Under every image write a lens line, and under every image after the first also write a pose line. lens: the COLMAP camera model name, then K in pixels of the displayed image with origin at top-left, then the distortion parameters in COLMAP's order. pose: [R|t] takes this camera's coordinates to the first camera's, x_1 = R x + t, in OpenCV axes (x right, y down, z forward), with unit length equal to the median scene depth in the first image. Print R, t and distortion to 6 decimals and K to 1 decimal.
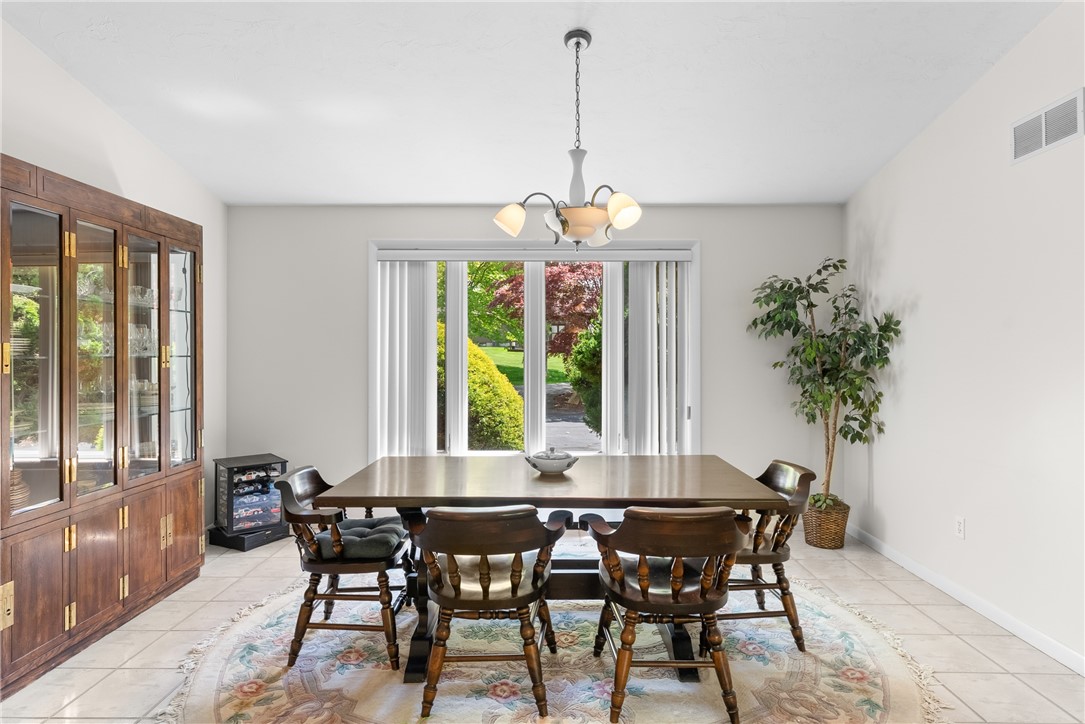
lens RADIAL K [[600.2, 0, 545.9], [0, 600.2, 354.8], [0, 0, 1]] dist [0.002269, -0.000100]
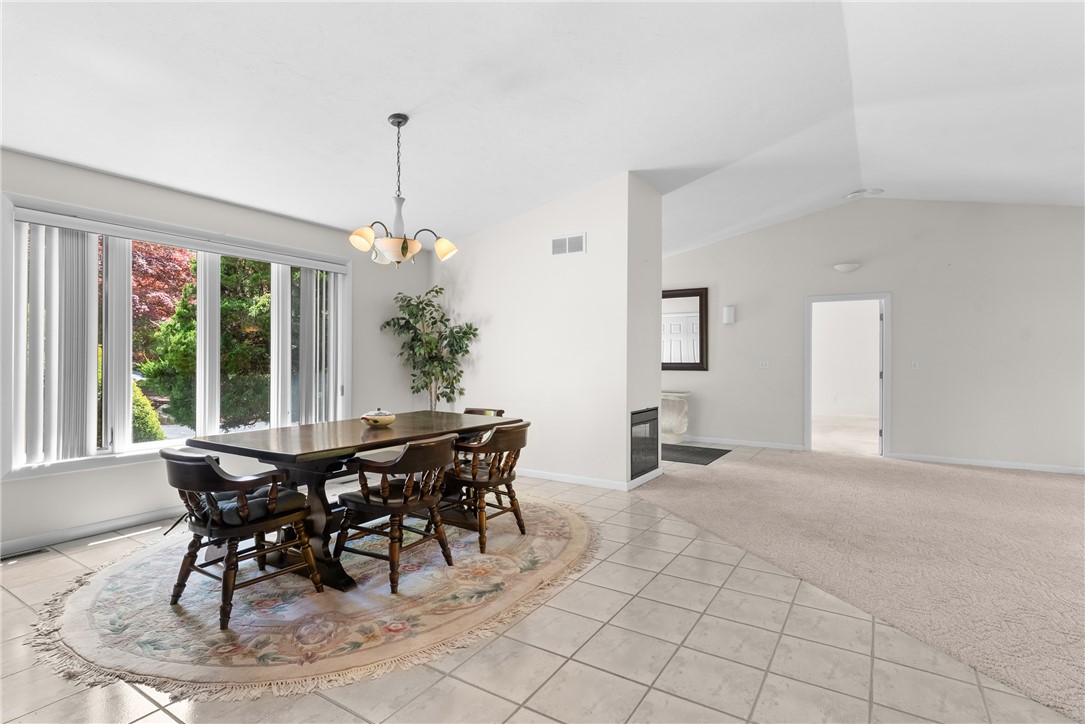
lens RADIAL K [[535.3, 0, 538.9], [0, 535.3, 358.3], [0, 0, 1]] dist [-0.000185, -0.000221]
pose [[0.529918, 0.004206, 0.848038, -0.594891], [-0.005191, 0.999985, -0.001716, 0.029841], [-0.848033, -0.003492, 0.529932, 0.030597]]
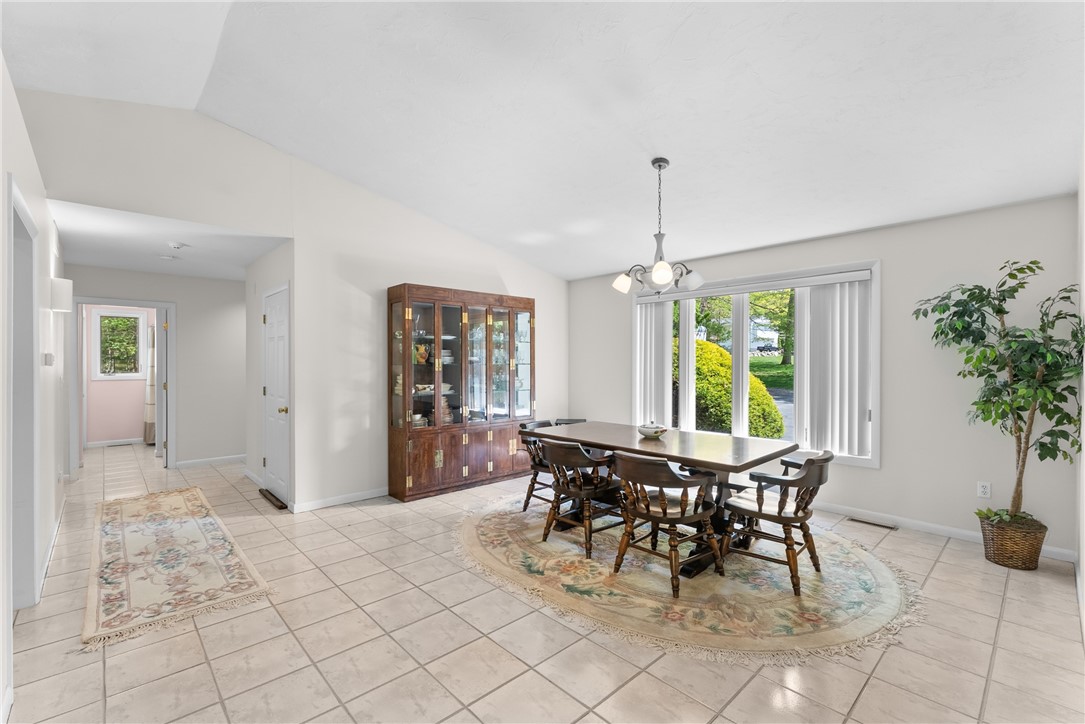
lens RADIAL K [[472.4, 0, 537.5], [0, 472.4, 367.0], [0, 0, 1]] dist [0.003260, -0.000832]
pose [[0.685749, 0.006848, -0.727806, 0.518914], [0.000971, 0.999946, 0.010323, -0.003005], [0.727837, -0.007786, 0.685706, -0.060452]]
